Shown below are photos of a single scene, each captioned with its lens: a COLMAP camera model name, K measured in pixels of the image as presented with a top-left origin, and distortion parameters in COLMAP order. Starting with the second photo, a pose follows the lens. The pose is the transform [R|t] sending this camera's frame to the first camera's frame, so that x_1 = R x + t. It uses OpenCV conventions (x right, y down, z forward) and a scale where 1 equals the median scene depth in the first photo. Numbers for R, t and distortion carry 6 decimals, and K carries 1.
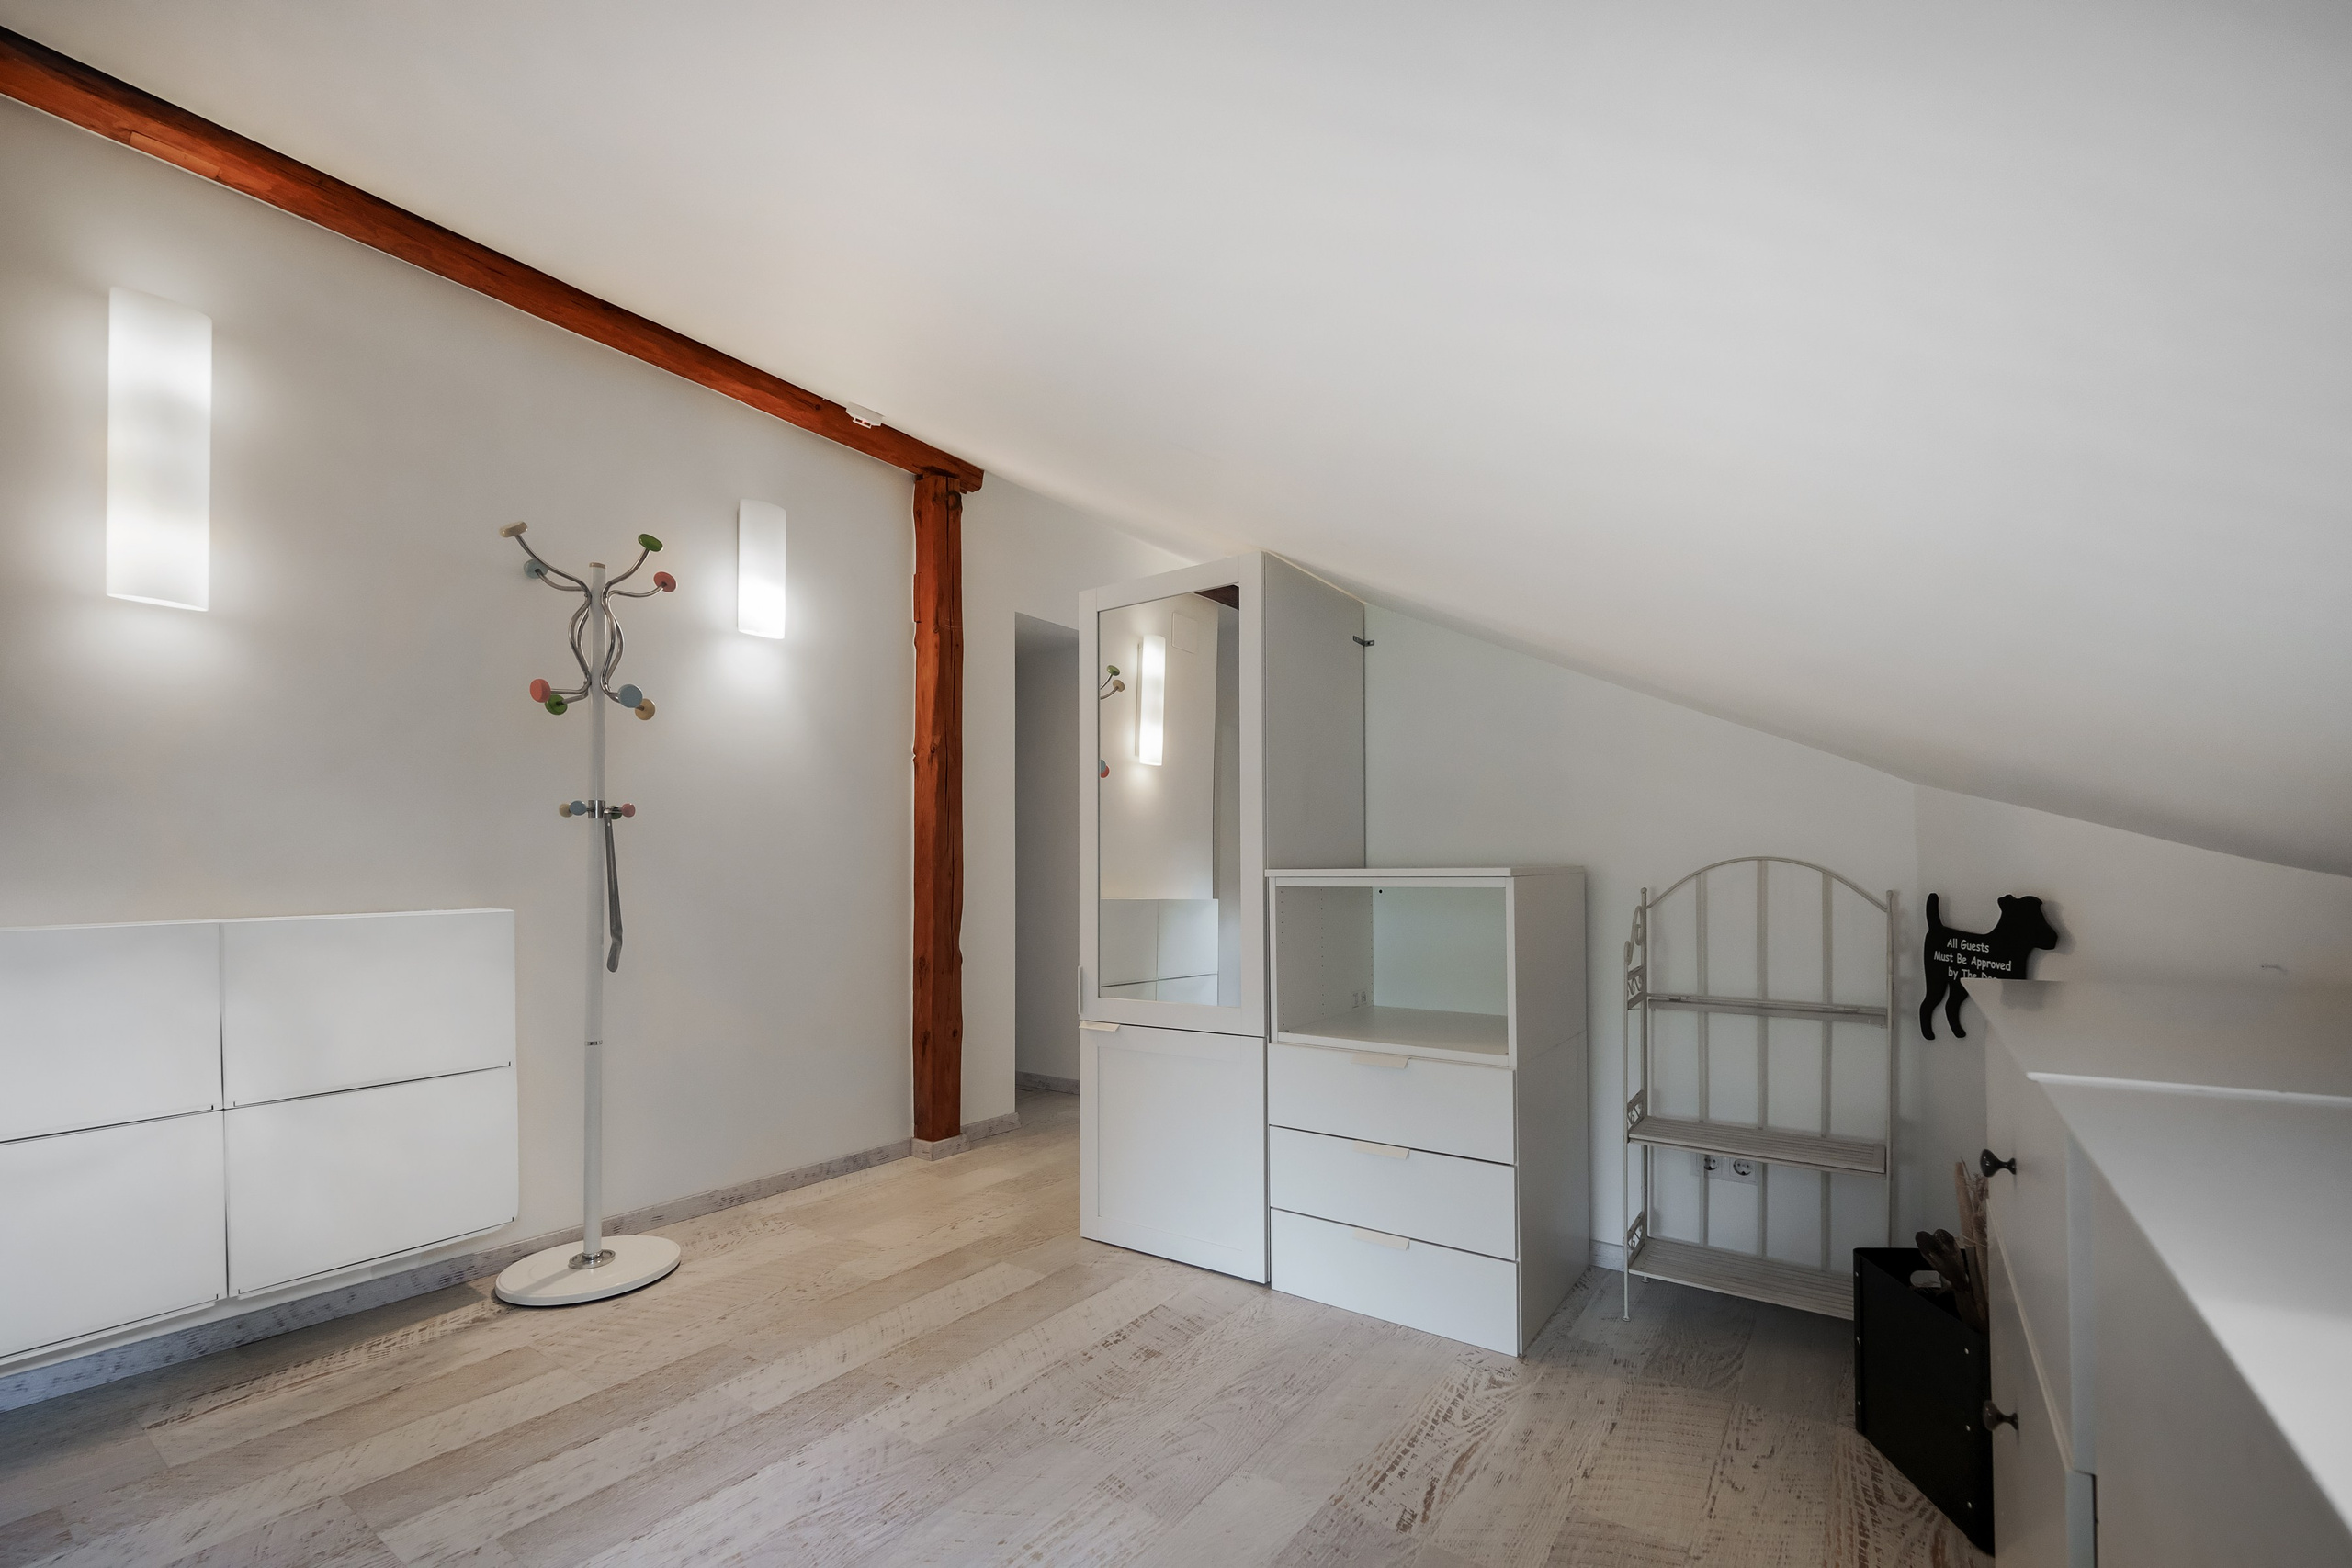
lens RADIAL K [[1023.9, 0, 1214.4], [0, 1023.9, 867.2], [0, 0, 1]] dist [0.004210, 0.001271]
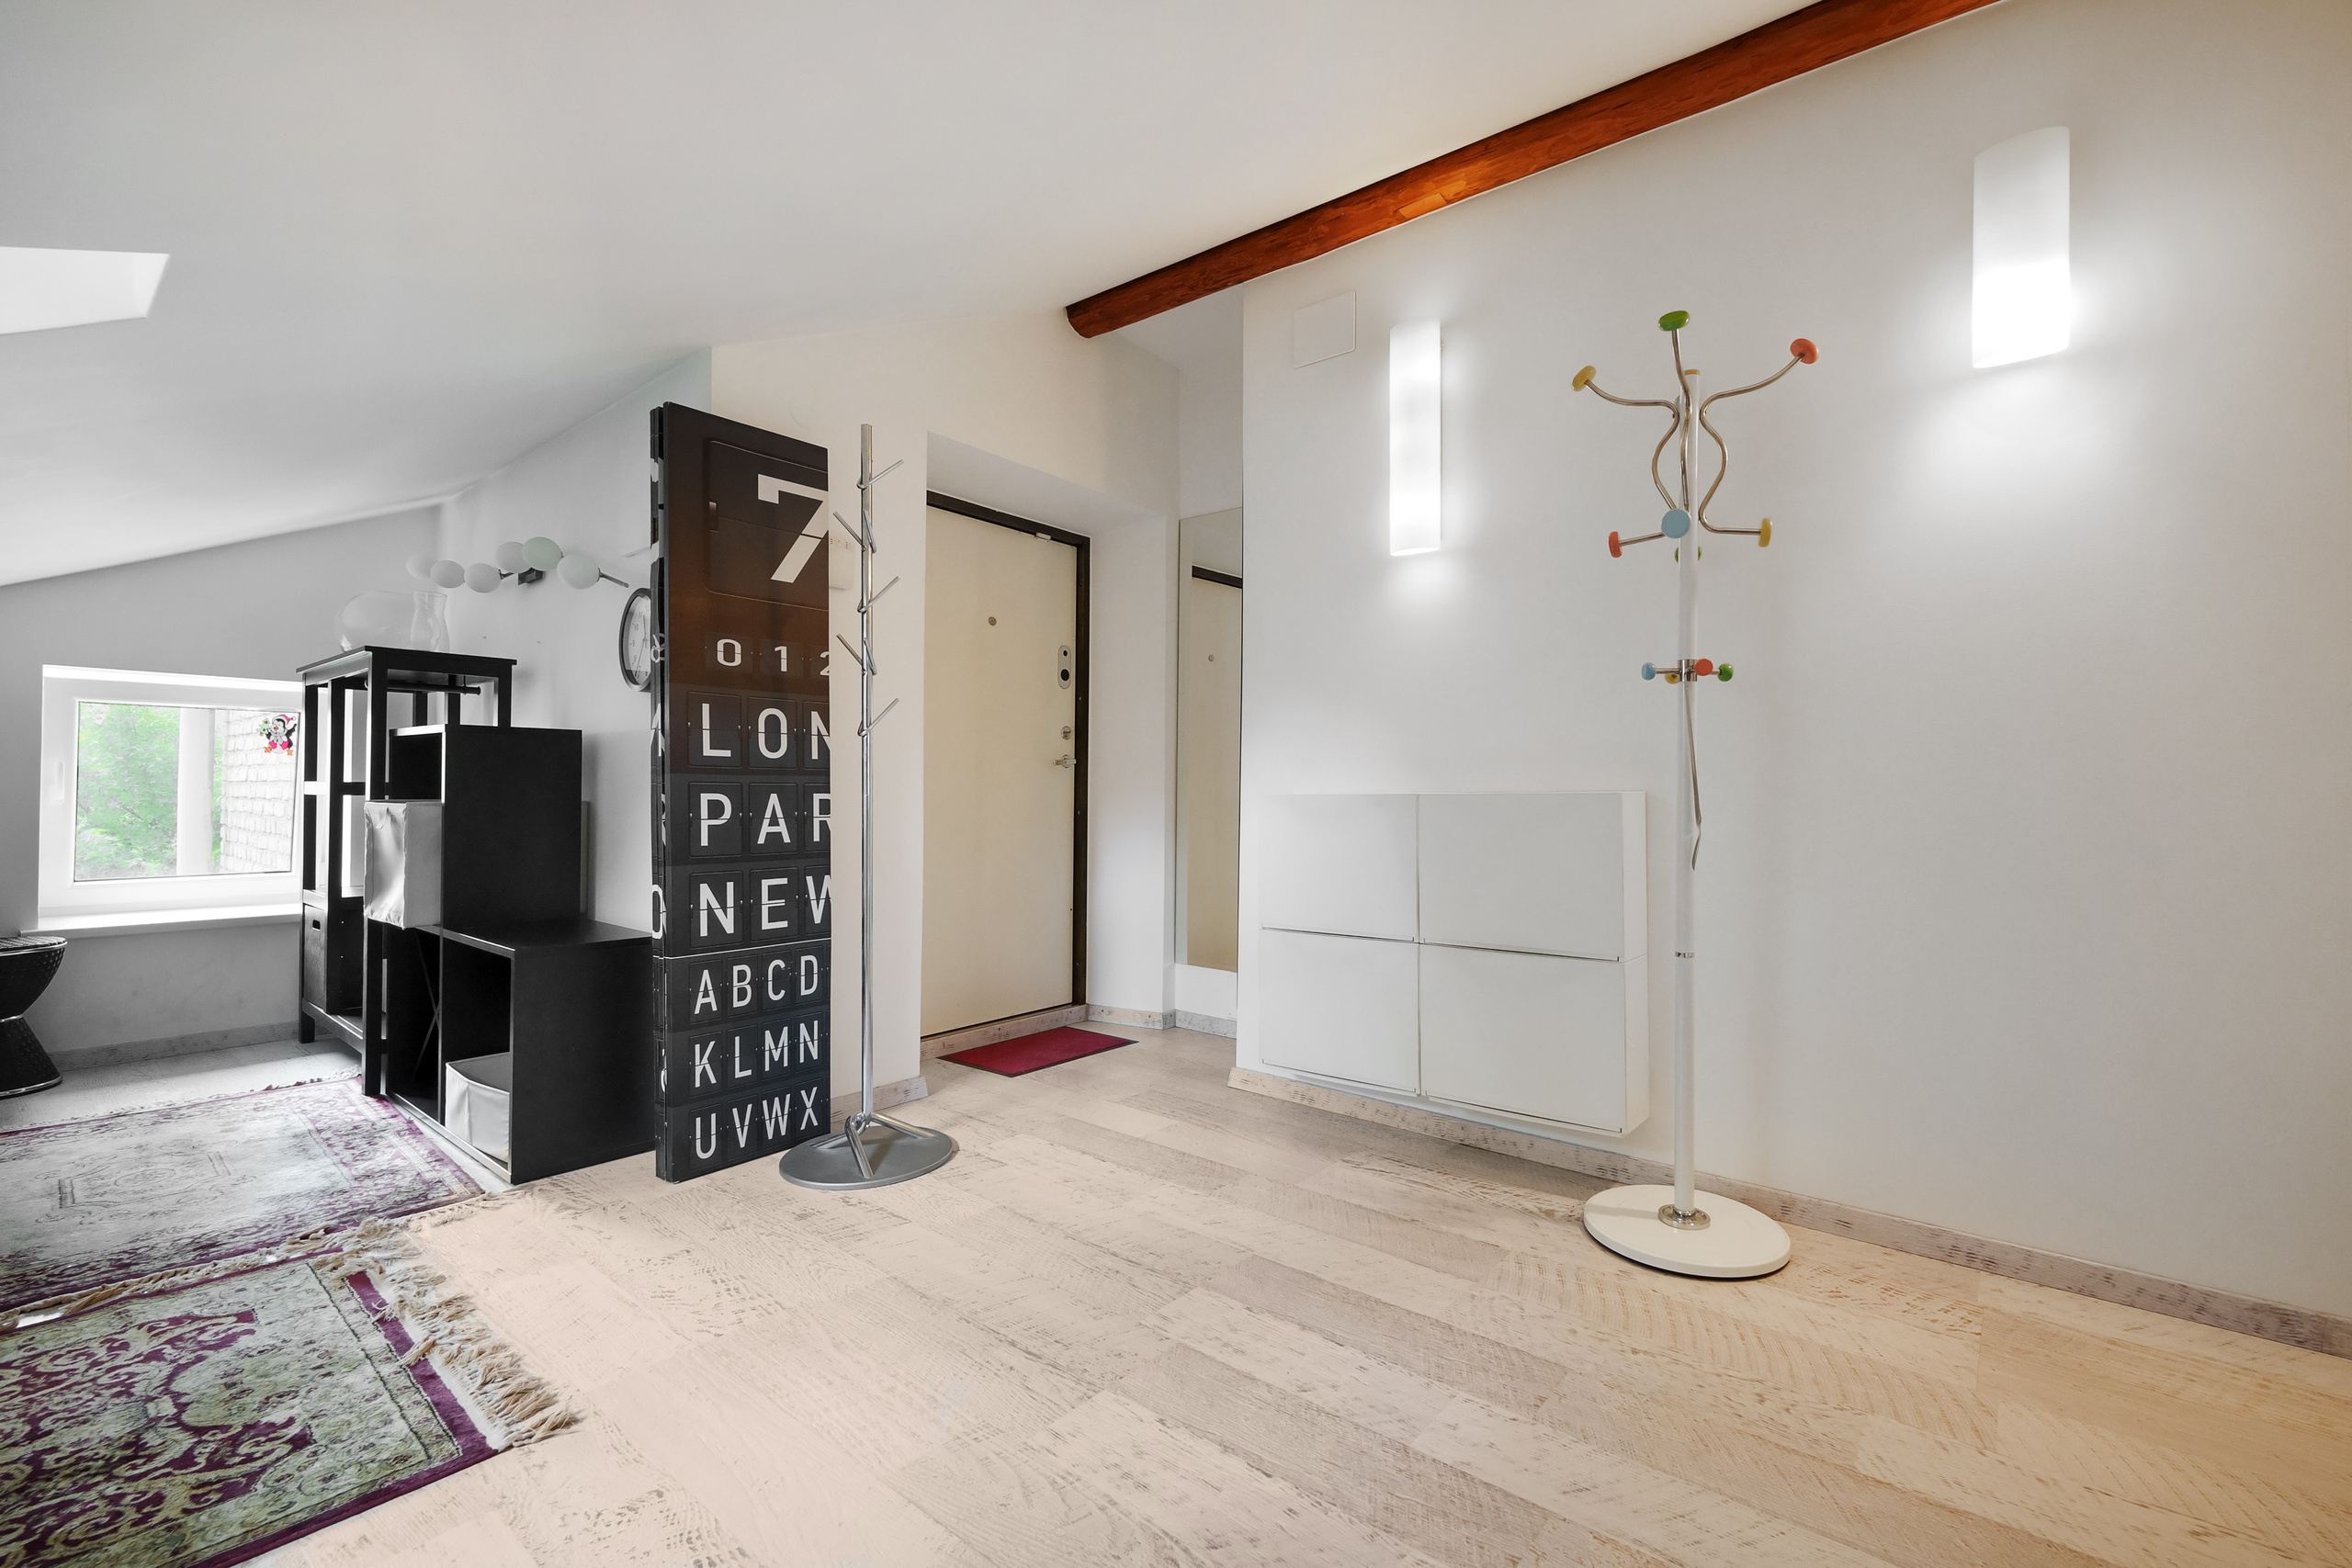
lens RADIAL K [[1023.9, 0, 1247.3], [0, 1023.9, 782.6], [0, 0, 1]] dist [0.004210, 0.001271]
pose [[-0.068170, -0.006174, -0.997655, 0.247996], [-0.000662, 0.999981, -0.006144, 0.039567], [0.997673, 0.000241, -0.068173, 0.725963]]
